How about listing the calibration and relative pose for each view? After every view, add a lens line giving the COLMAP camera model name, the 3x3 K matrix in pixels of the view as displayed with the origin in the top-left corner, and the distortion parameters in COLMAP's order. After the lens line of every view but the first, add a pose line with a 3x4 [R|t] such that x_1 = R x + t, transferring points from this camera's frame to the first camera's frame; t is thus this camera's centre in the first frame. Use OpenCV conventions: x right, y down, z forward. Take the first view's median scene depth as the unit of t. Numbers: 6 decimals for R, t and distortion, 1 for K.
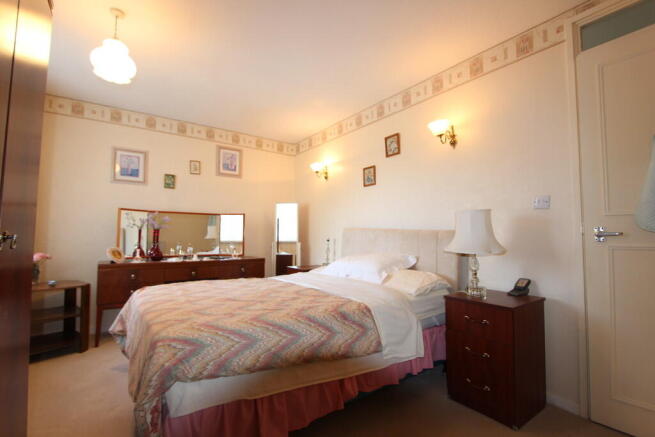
lens RADIAL K [[295.5, 0, 328.5], [0, 295.5, 228.1], [0, 0, 1]] dist [-0.014039, 0.000157]
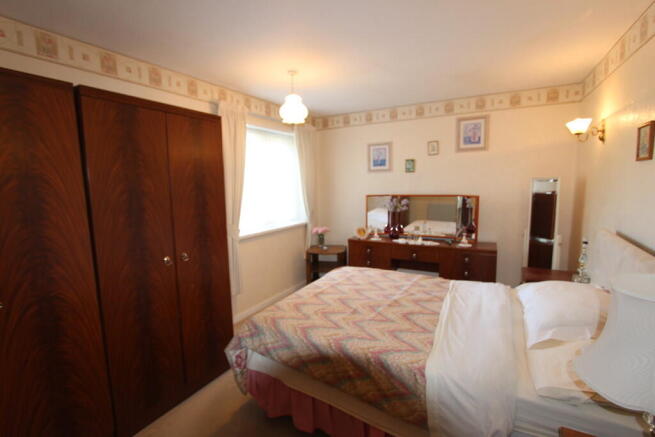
lens RADIAL K [[310.9, 0, 324.1], [0, 310.9, 219.6], [0, 0, 1]] dist [-0.017023, 0.000602]
pose [[0.418309, 0.097840, -0.903020, 0.361030], [0.039421, 0.991289, 0.125665, -0.118062], [0.907449, -0.088164, 0.410809, 0.235632]]
